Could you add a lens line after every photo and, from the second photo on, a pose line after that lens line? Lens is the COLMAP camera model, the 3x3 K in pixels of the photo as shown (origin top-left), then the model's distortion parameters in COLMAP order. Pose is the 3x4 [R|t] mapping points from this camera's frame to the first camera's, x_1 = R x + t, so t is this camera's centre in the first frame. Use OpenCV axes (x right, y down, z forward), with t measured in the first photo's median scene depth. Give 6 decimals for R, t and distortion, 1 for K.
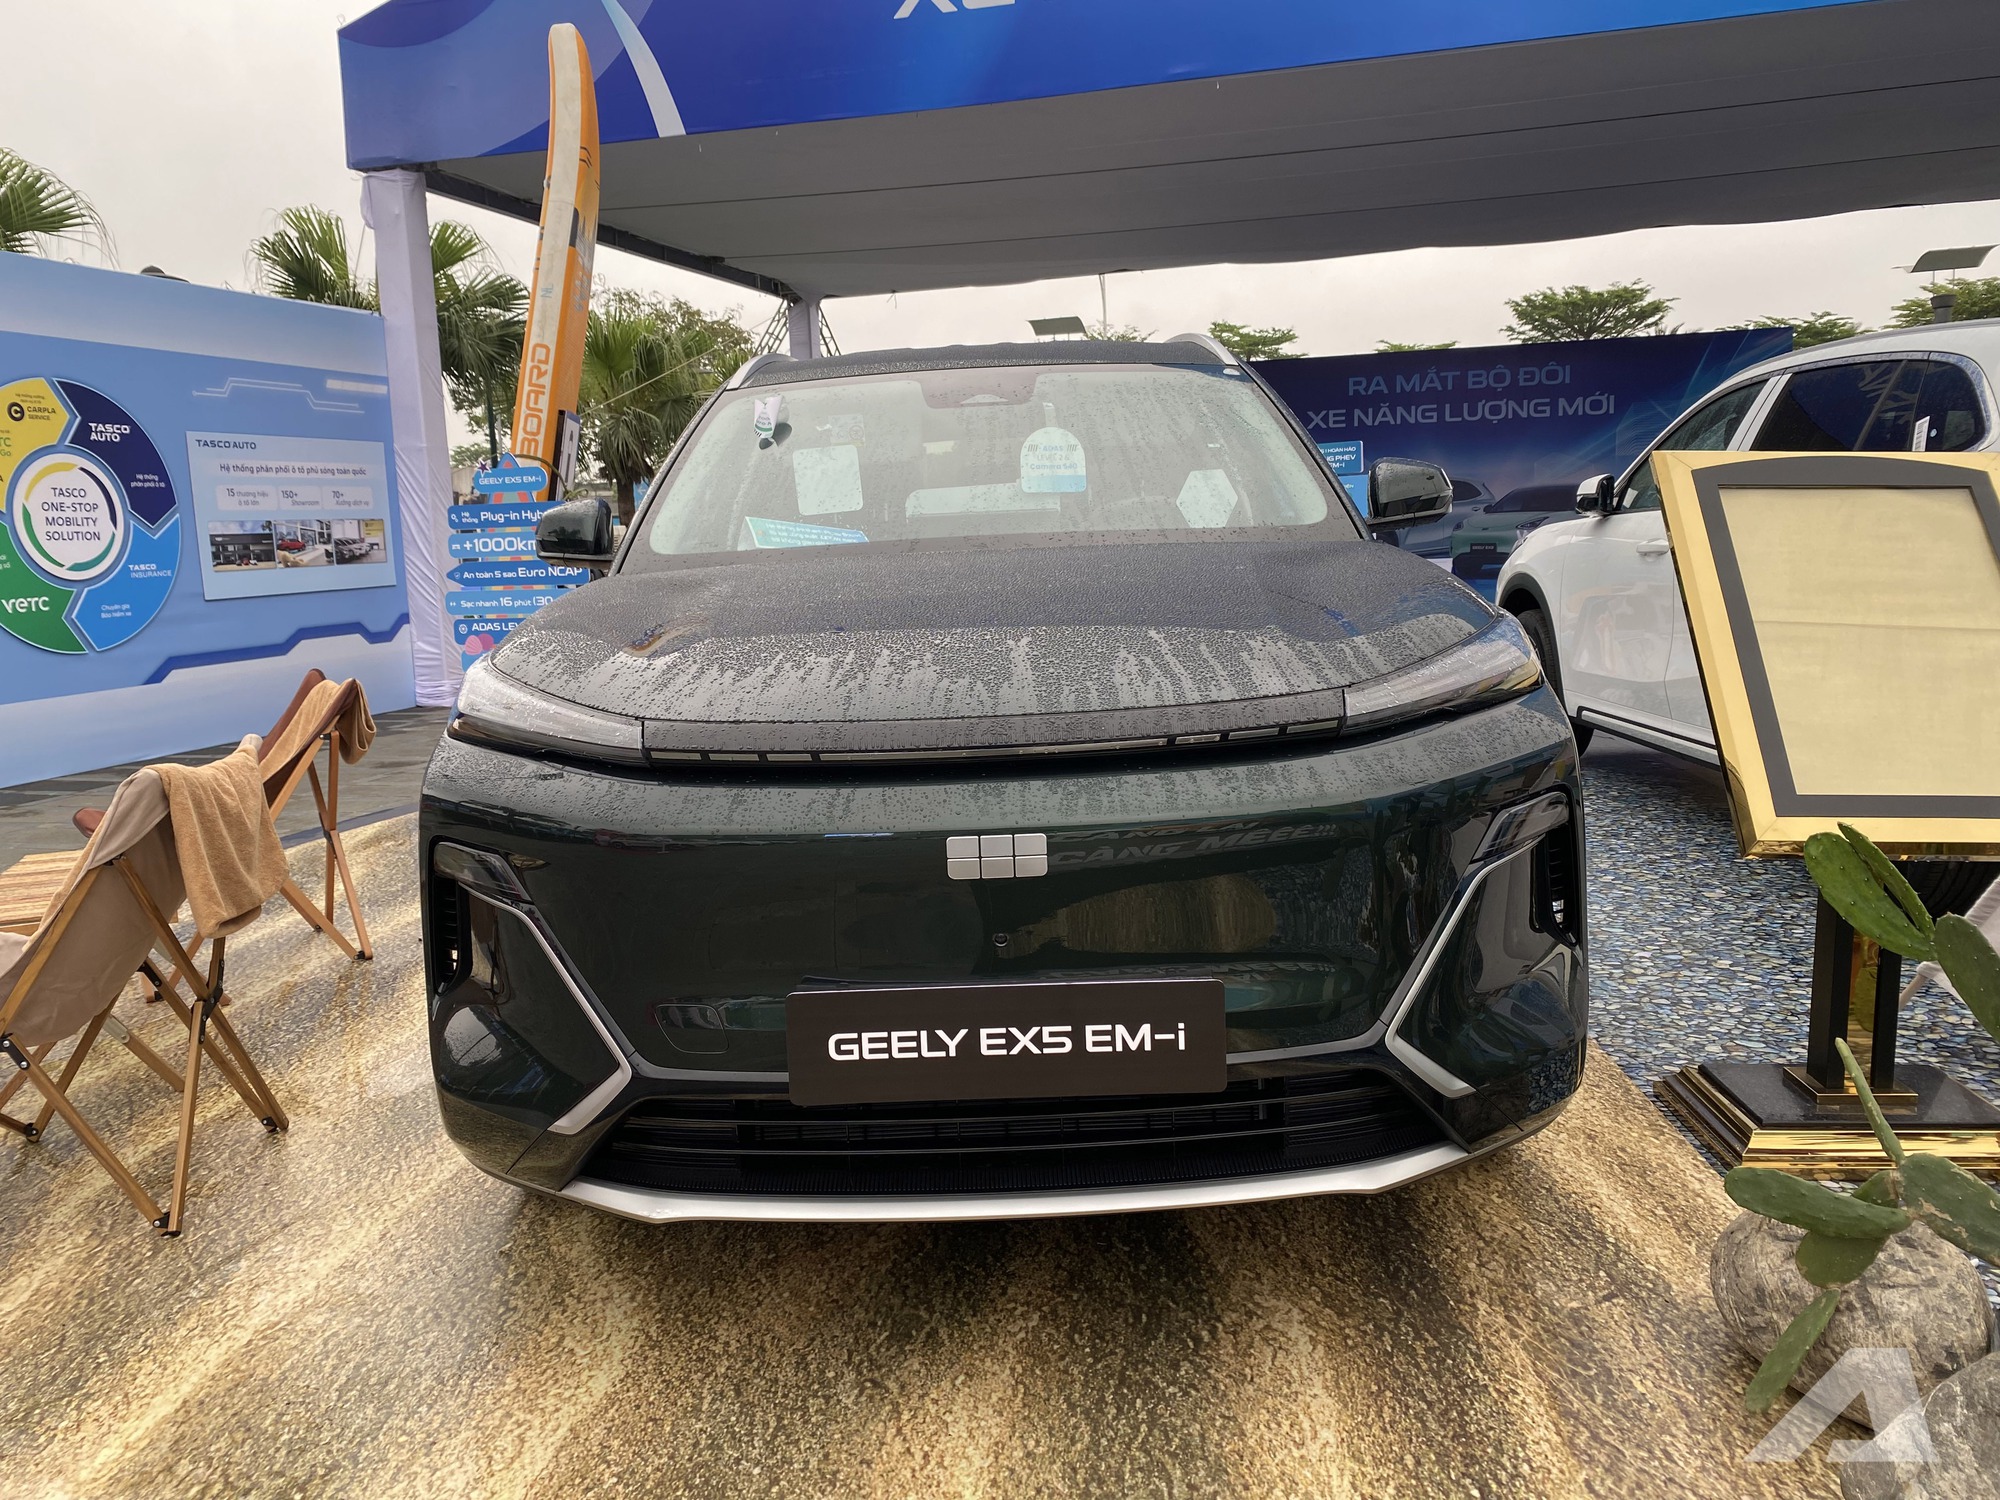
lens RADIAL K [[1521.3, 0, 998.8], [0, 1521.3, 745.1], [0, 0, 1]] dist [0.029759, -0.022664]
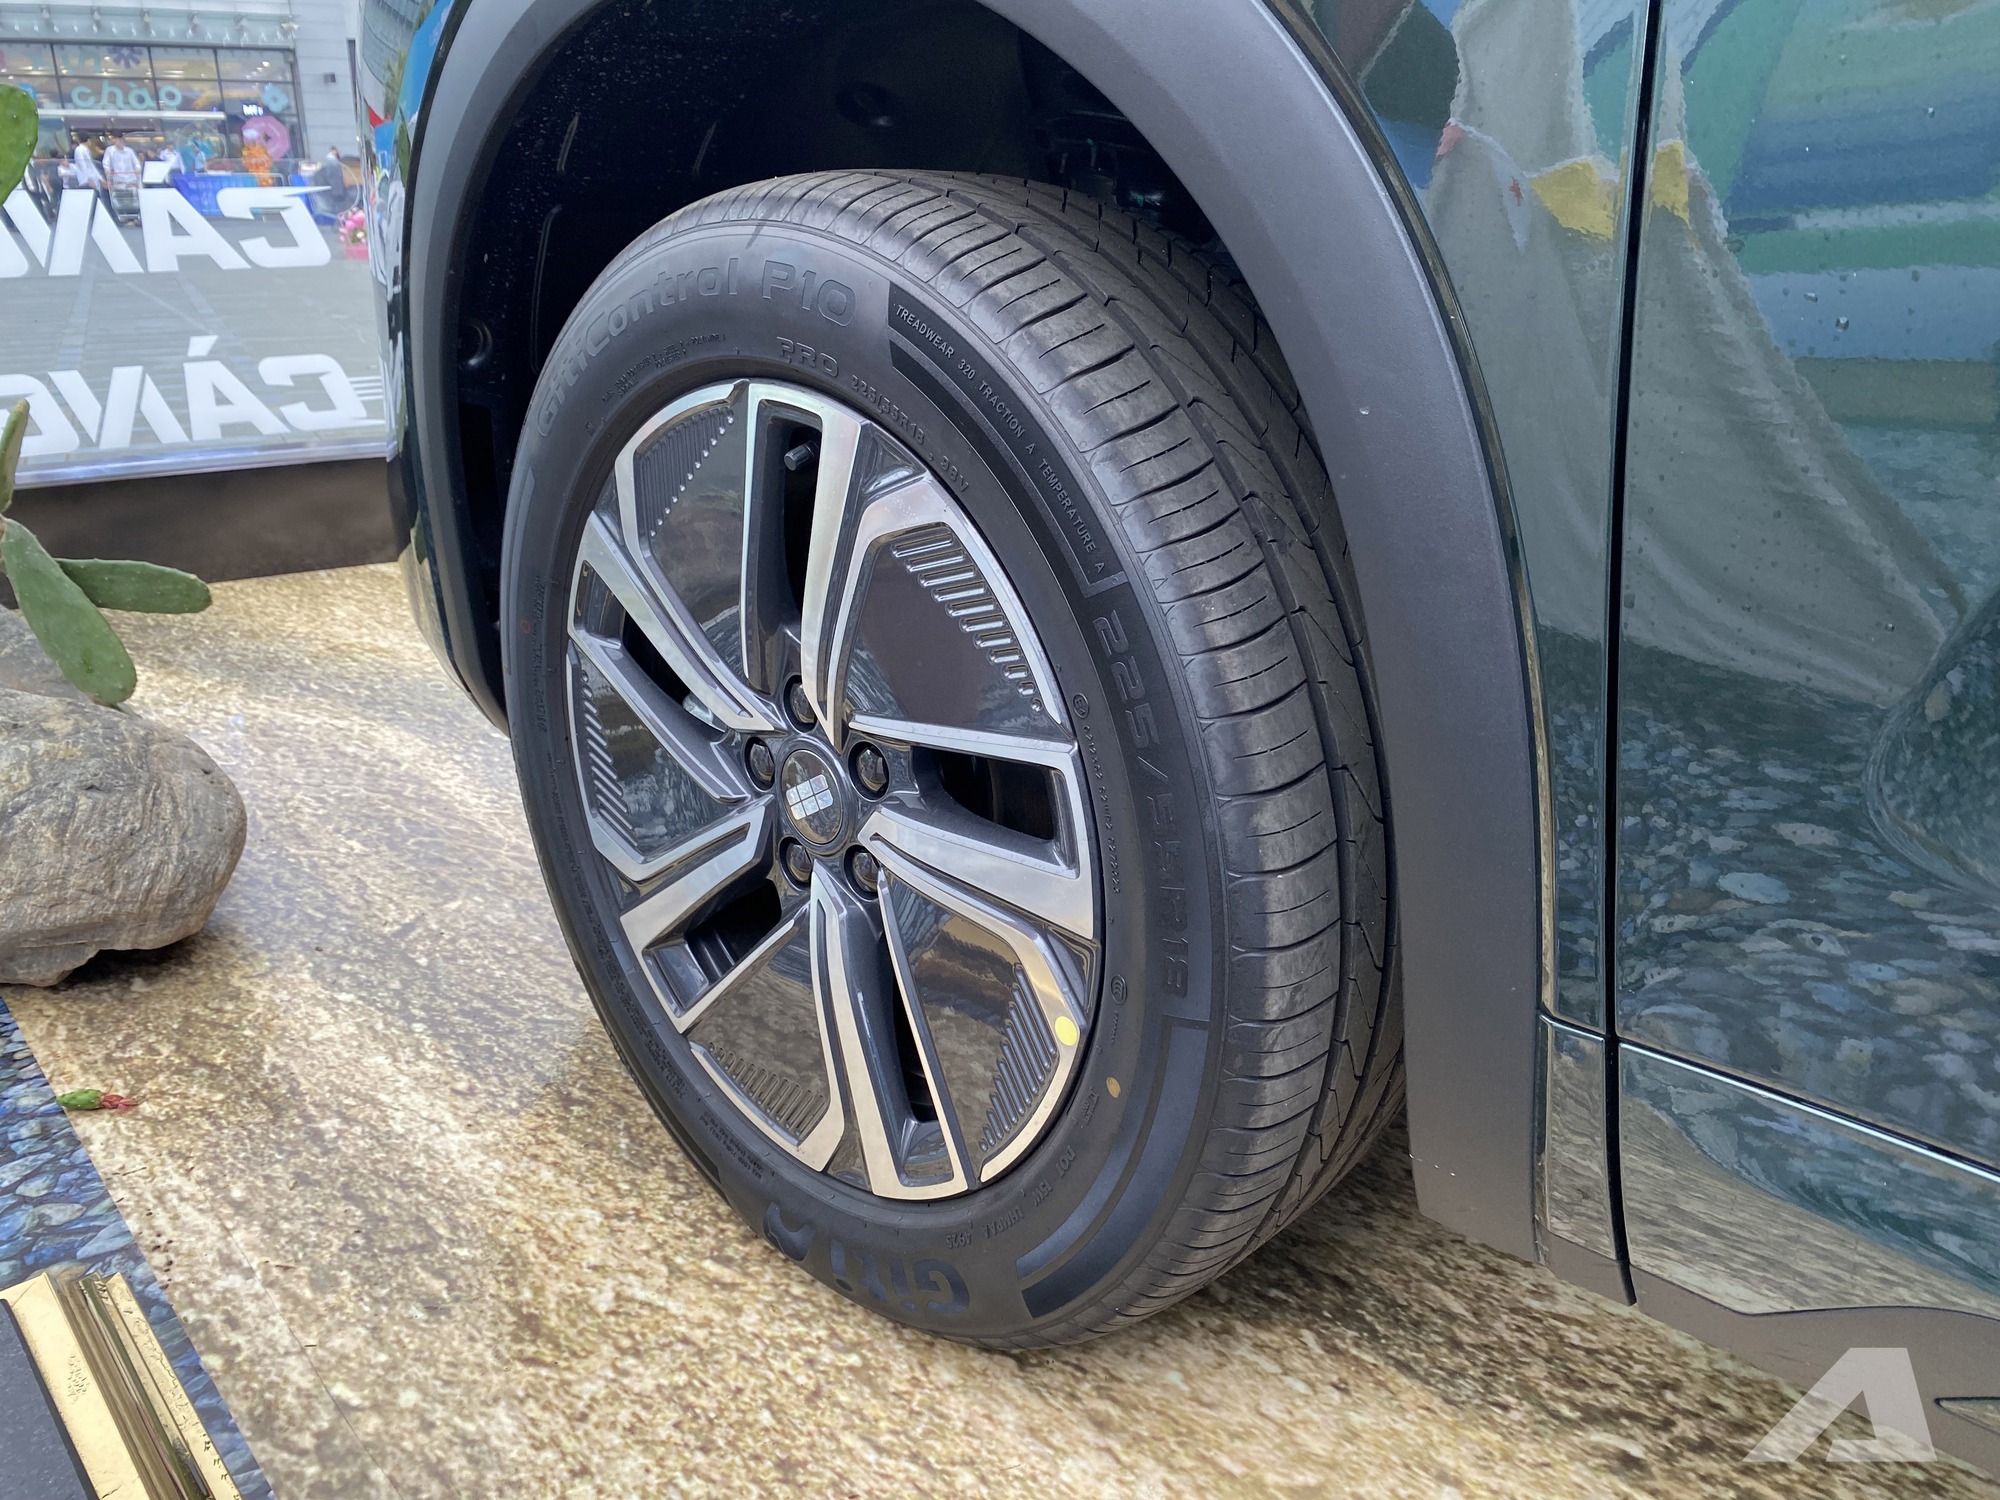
lens RADIAL K [[1521.3, 0, 996.0], [0, 1521.3, 746.3], [0, 0, 1]] dist [0.029759, -0.022664]
pose [[-0.699623, 0.280813, -0.657018, 0.528478], [-0.073425, 0.886409, 0.457042, -0.025722], [0.710730, 0.367999, -0.599533, 1.294923]]
